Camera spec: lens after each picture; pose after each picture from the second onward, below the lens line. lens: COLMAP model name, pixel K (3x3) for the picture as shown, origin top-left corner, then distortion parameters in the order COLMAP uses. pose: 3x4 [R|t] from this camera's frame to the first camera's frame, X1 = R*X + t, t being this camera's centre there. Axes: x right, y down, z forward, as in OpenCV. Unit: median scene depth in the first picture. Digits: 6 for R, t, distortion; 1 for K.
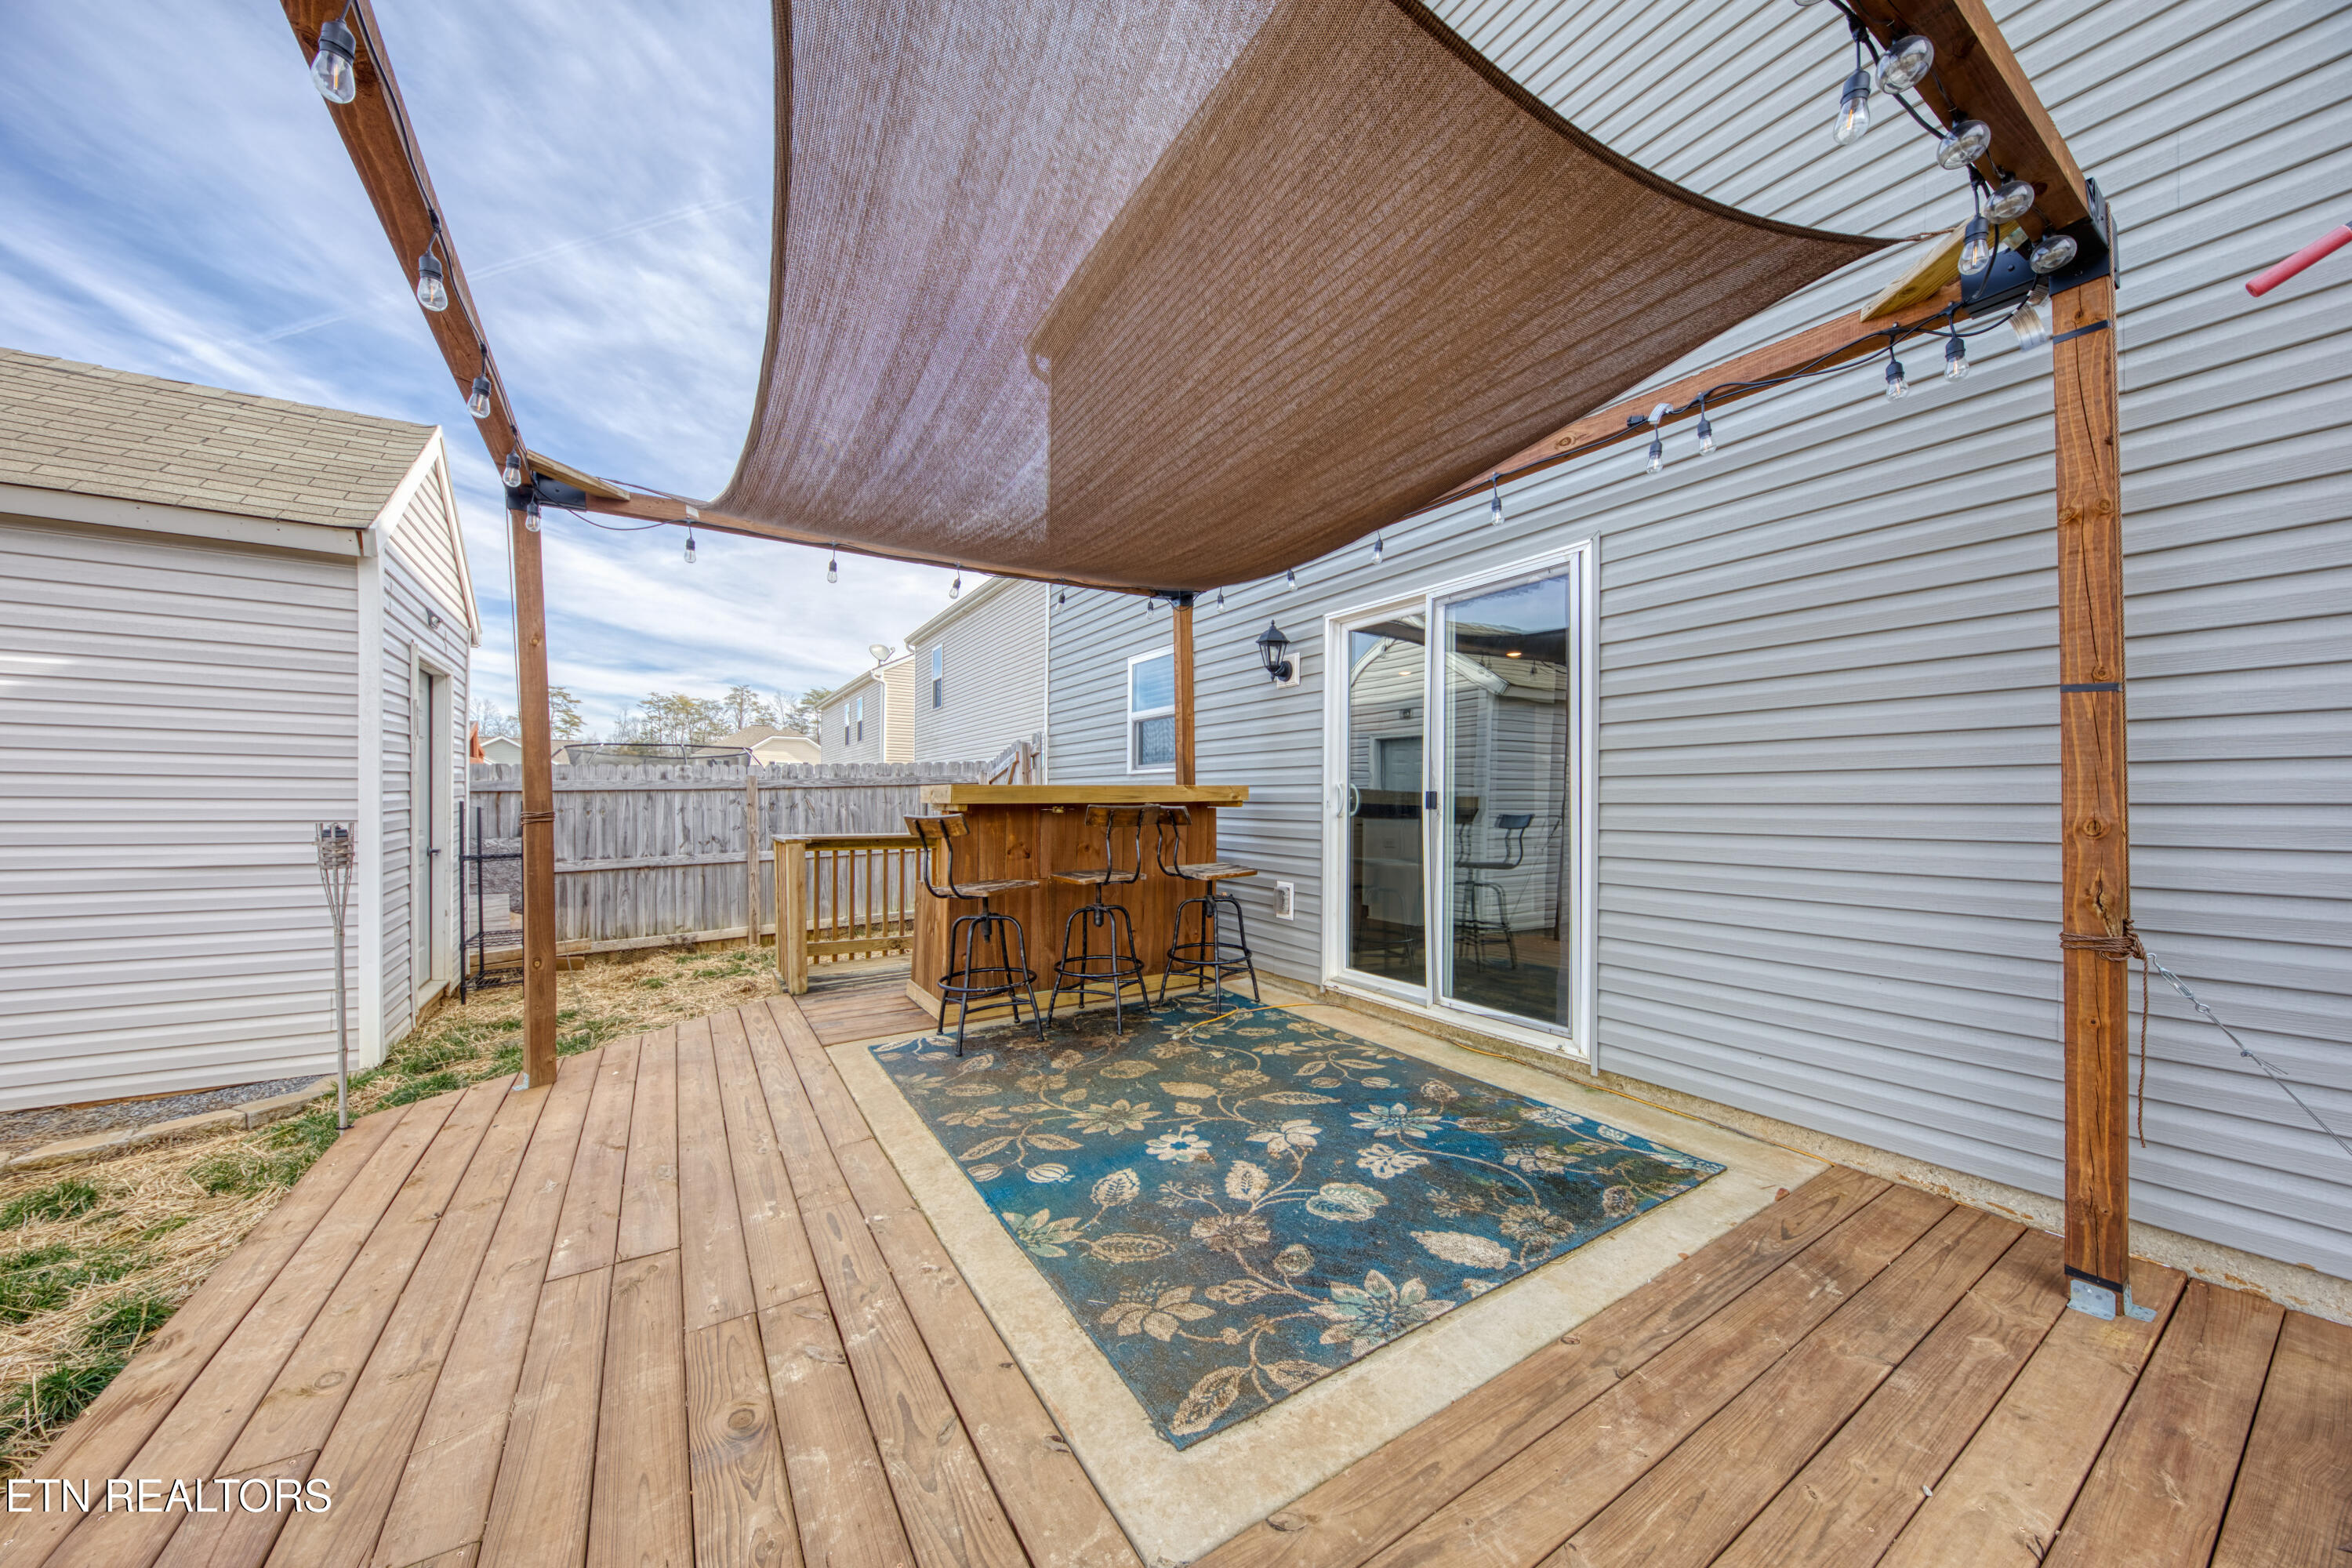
lens RADIAL K [[824.8, 0, 1211.0], [0, 824.8, 802.5], [0, 0, 1]] dist [-0.005918, -0.000567]
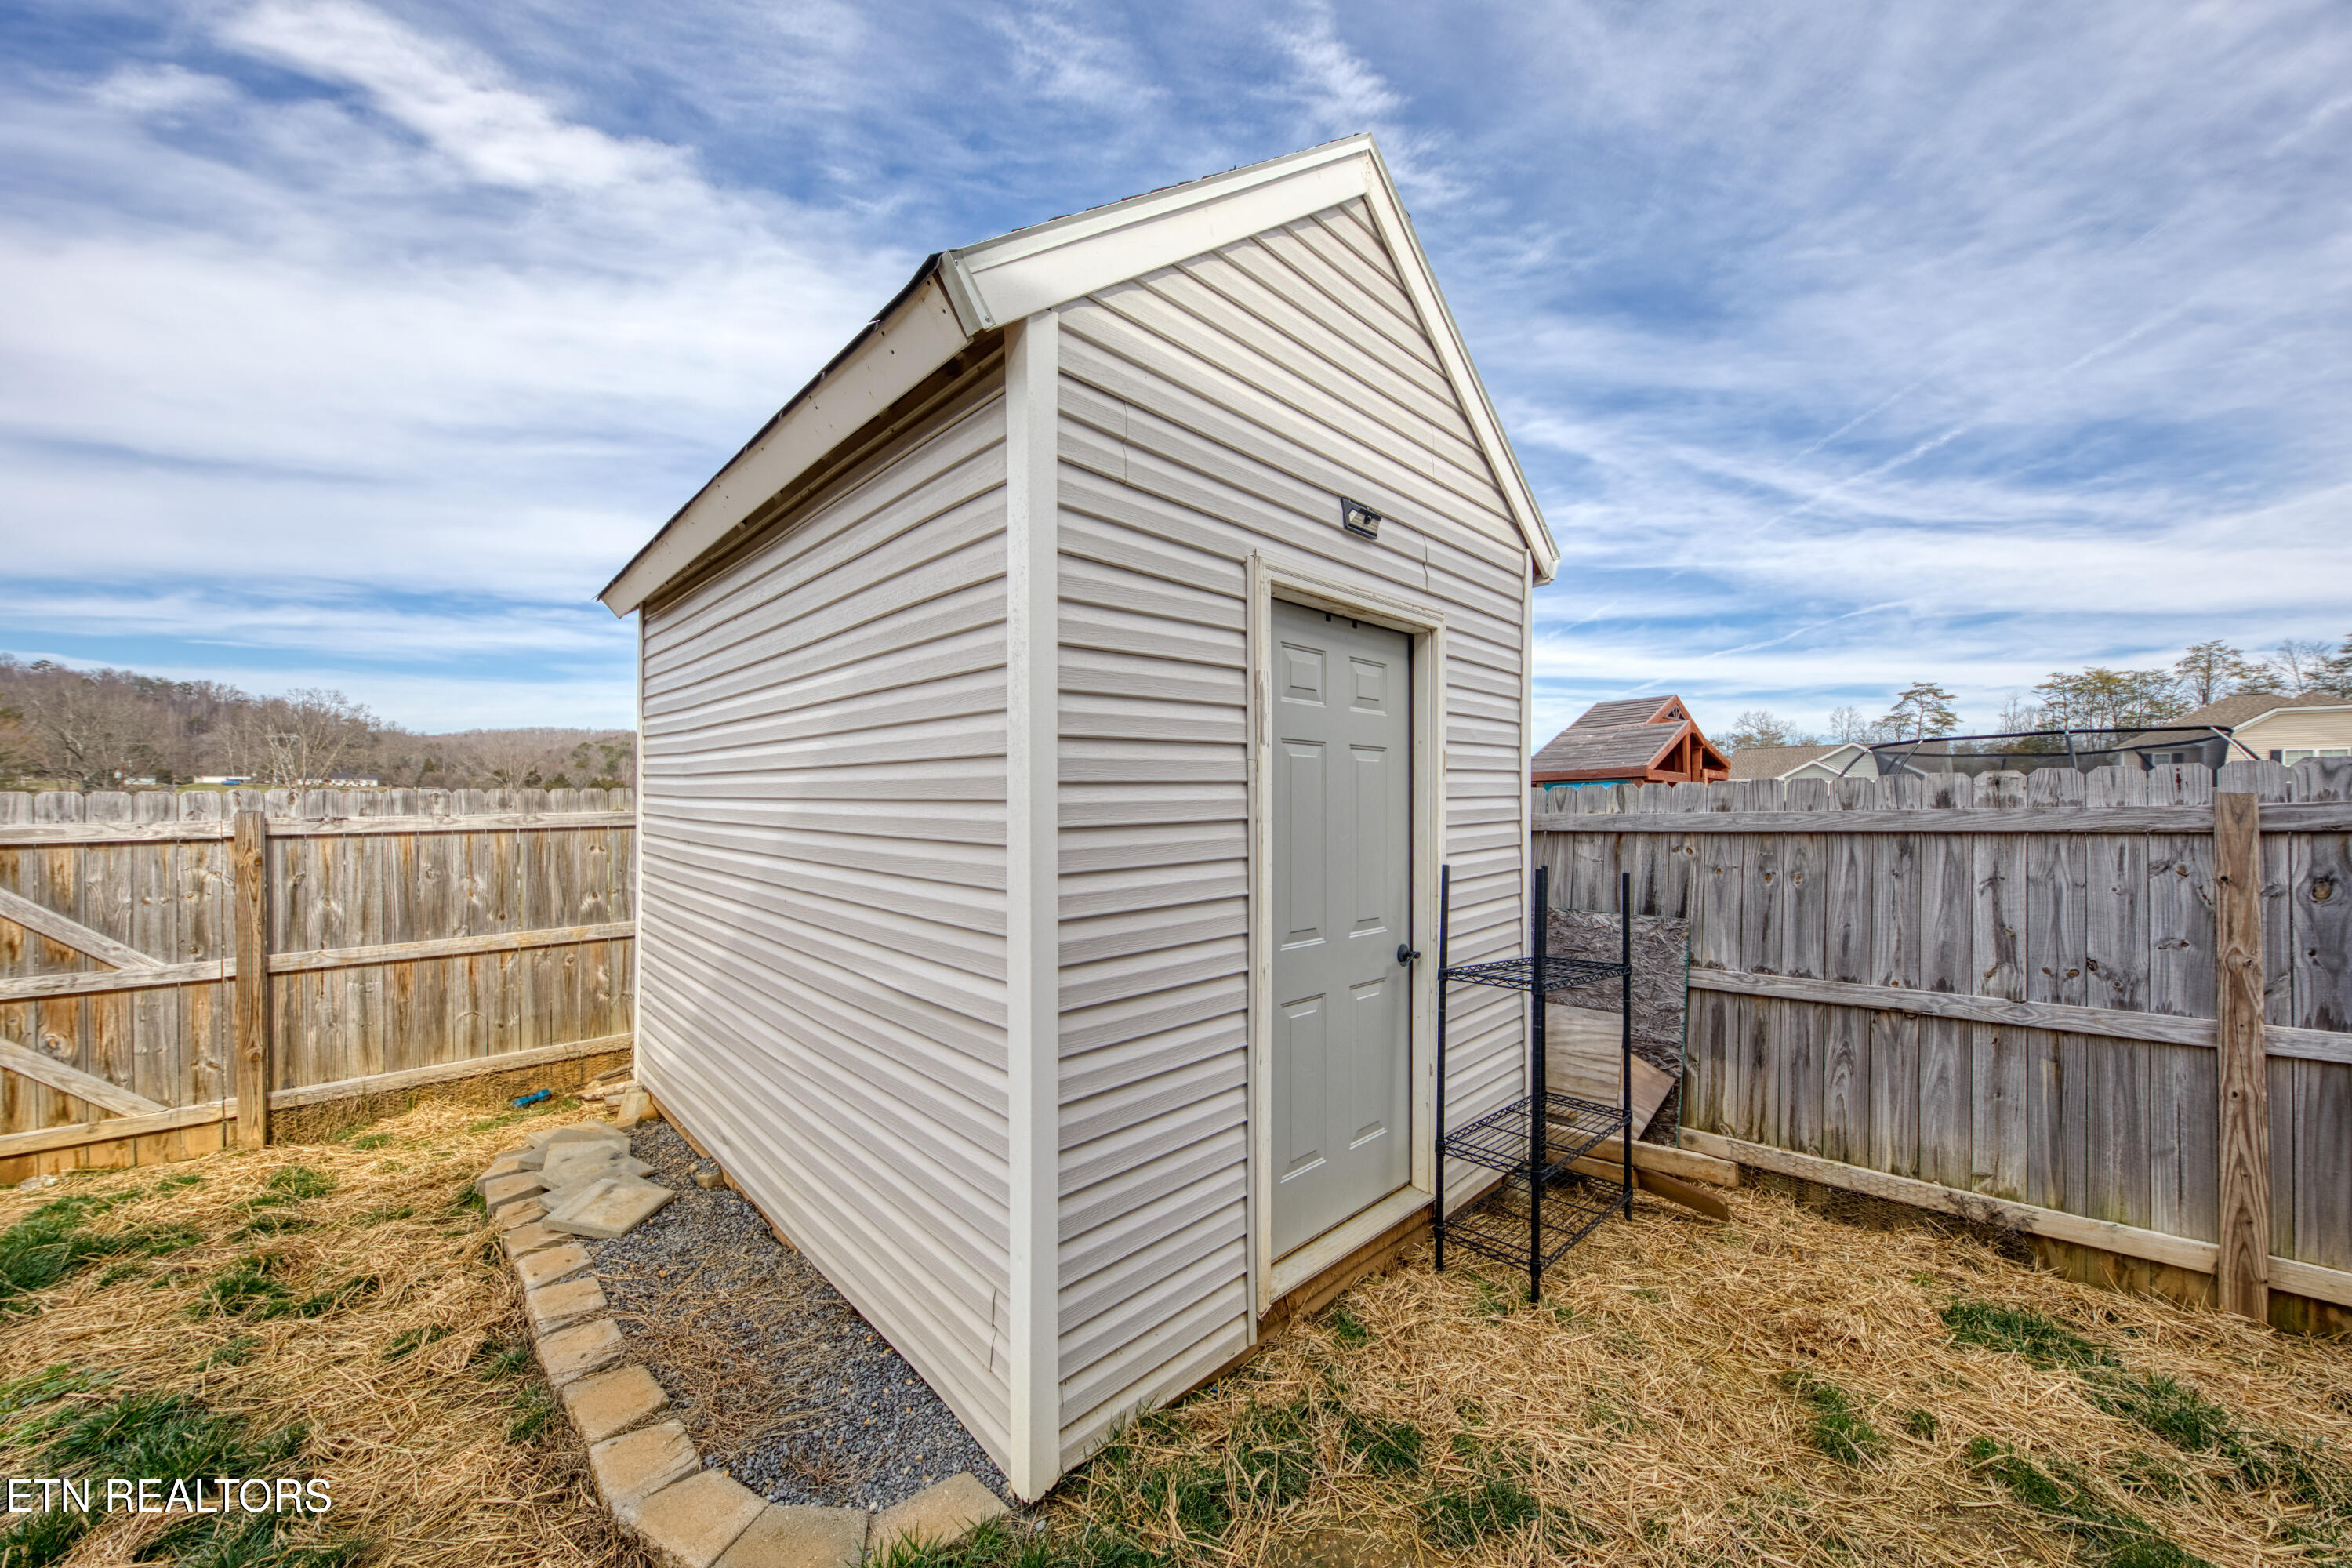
lens RADIAL K [[824.8, 0, 1170.5], [0, 824.8, 799.5], [0, 0, 1]] dist [-0.005918, -0.000567]
pose [[0.146202, -0.007056, -0.989230, -0.306474], [-0.003455, 0.999965, -0.007644, -0.028154], [0.989249, 0.004536, 0.146173, 0.546832]]
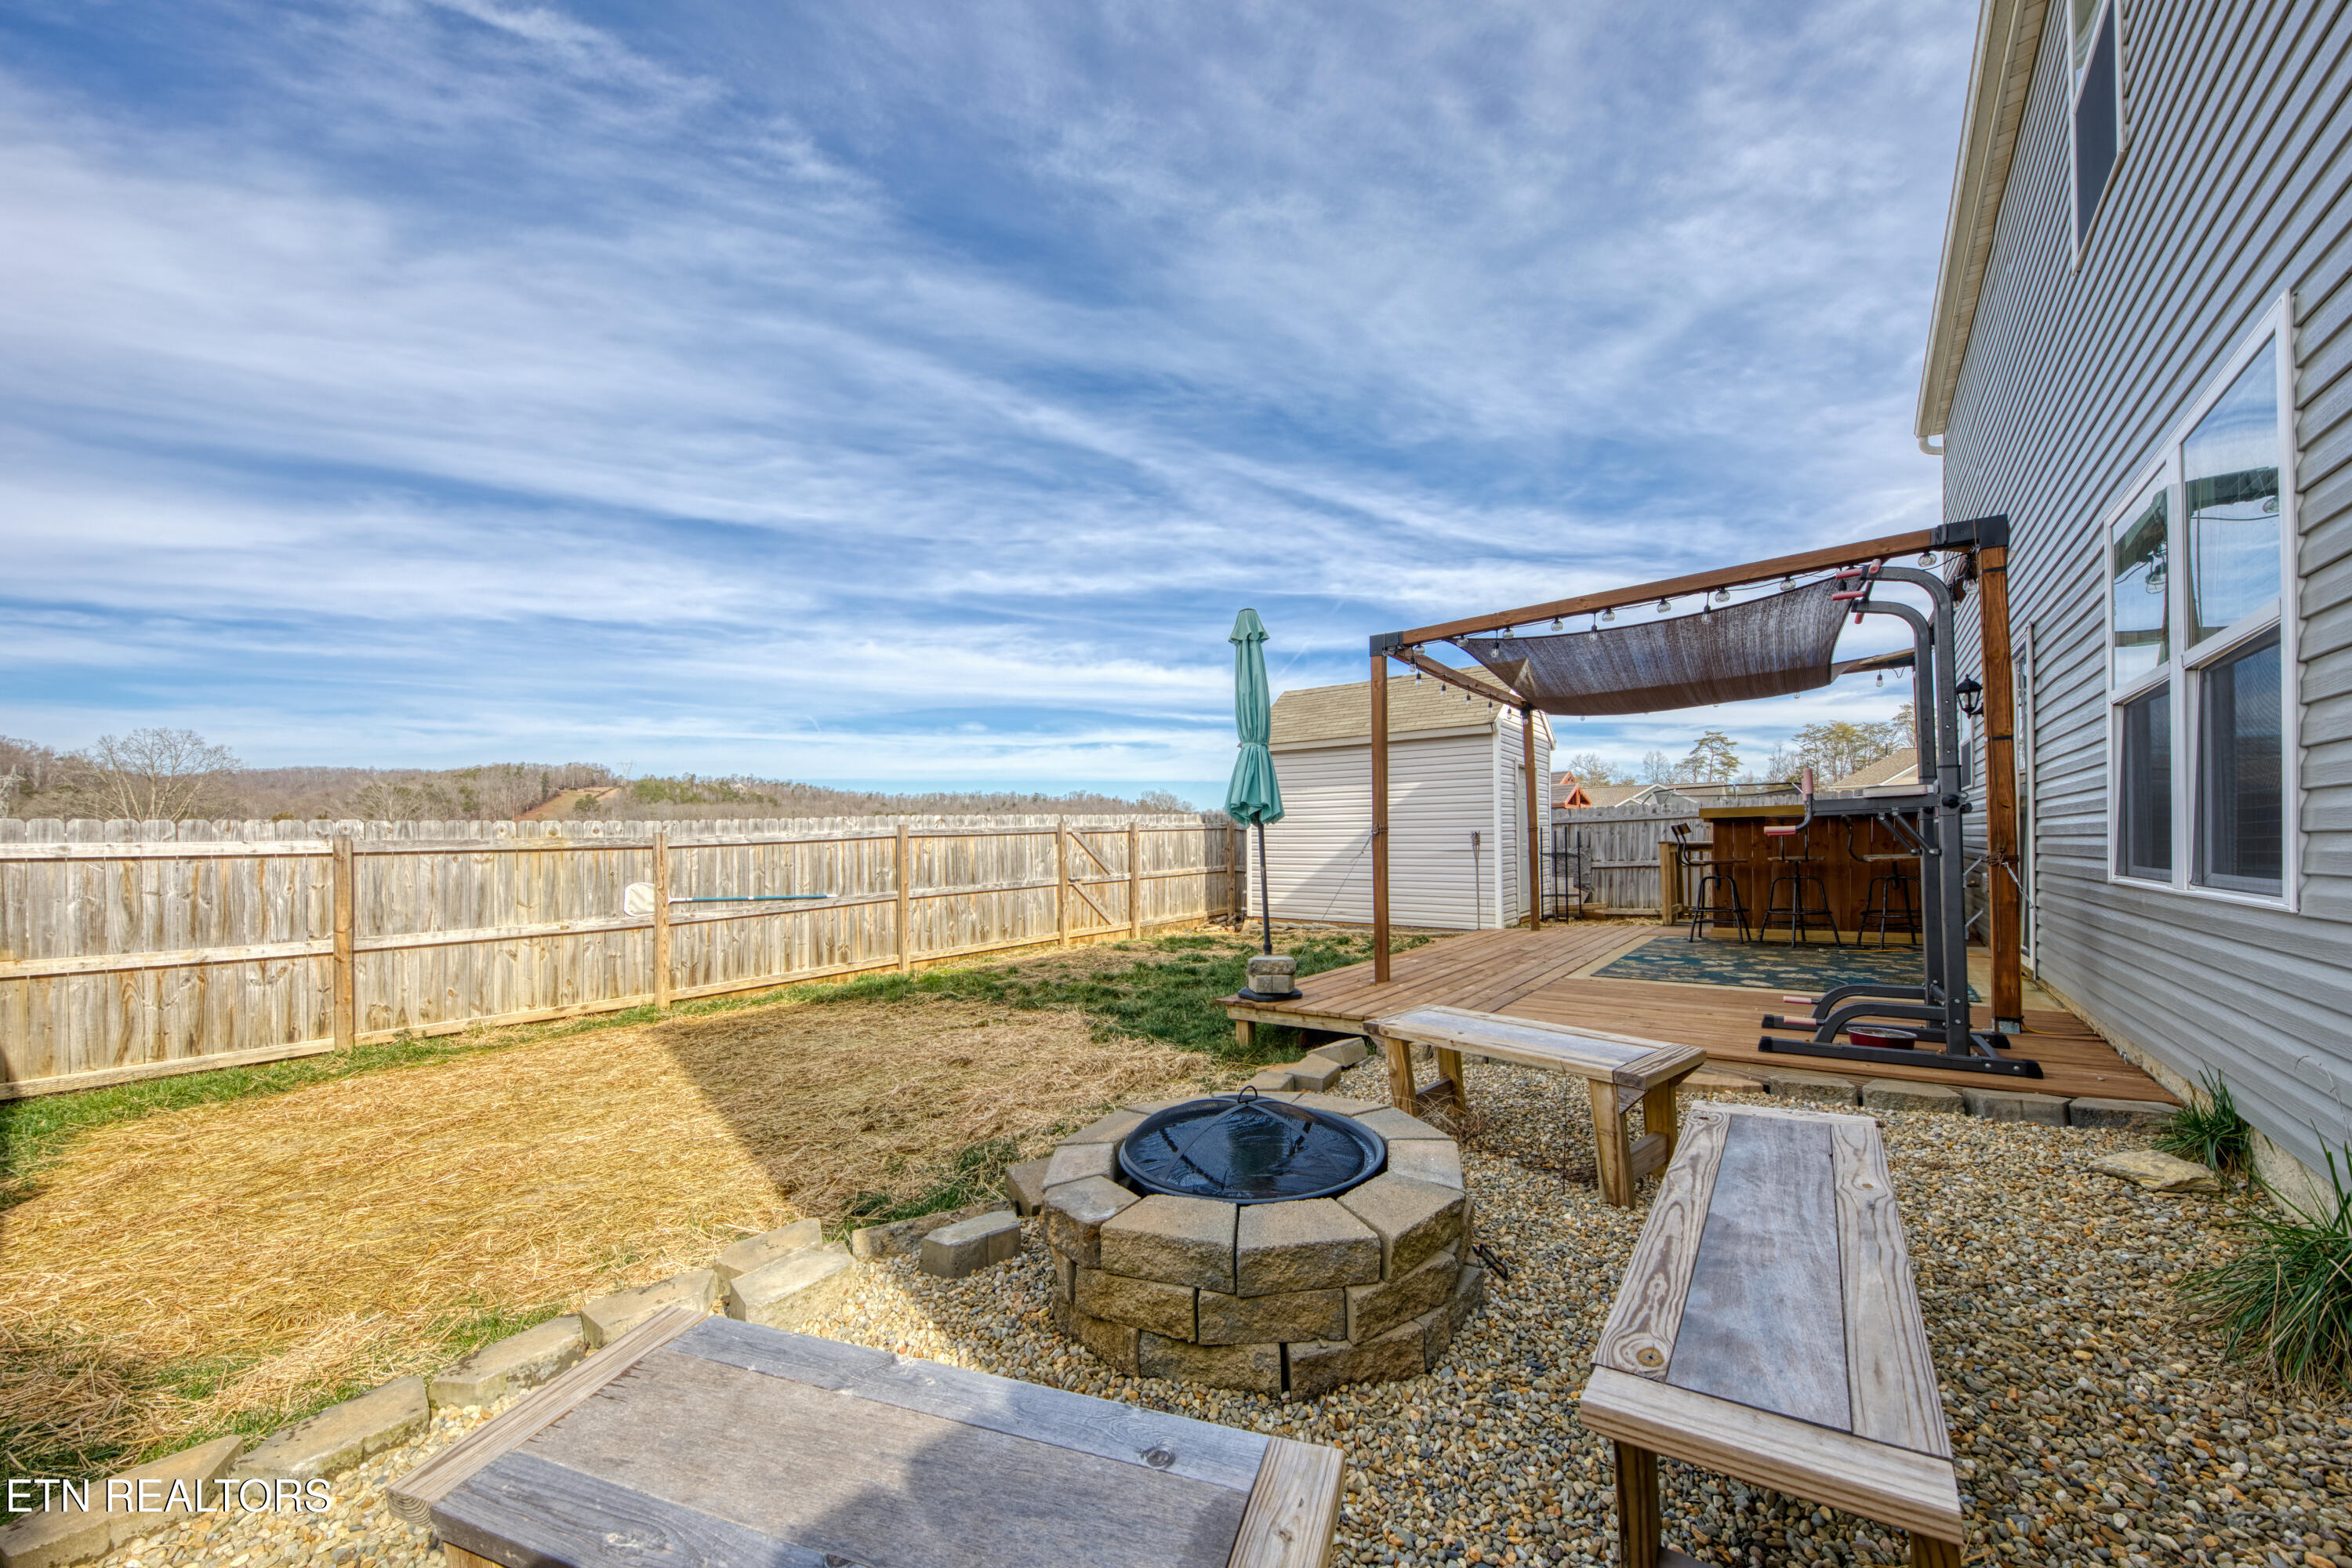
lens RADIAL K [[824.8, 0, 1165.9], [0, 824.8, 831.3], [0, 0, 1]] dist [-0.005918, -0.000567]
pose [[0.289670, -0.018153, -0.956954, 0.615225], [0.010891, 0.999818, -0.015670, 0.022483], [0.957065, -0.005883, 0.289815, -0.397482]]
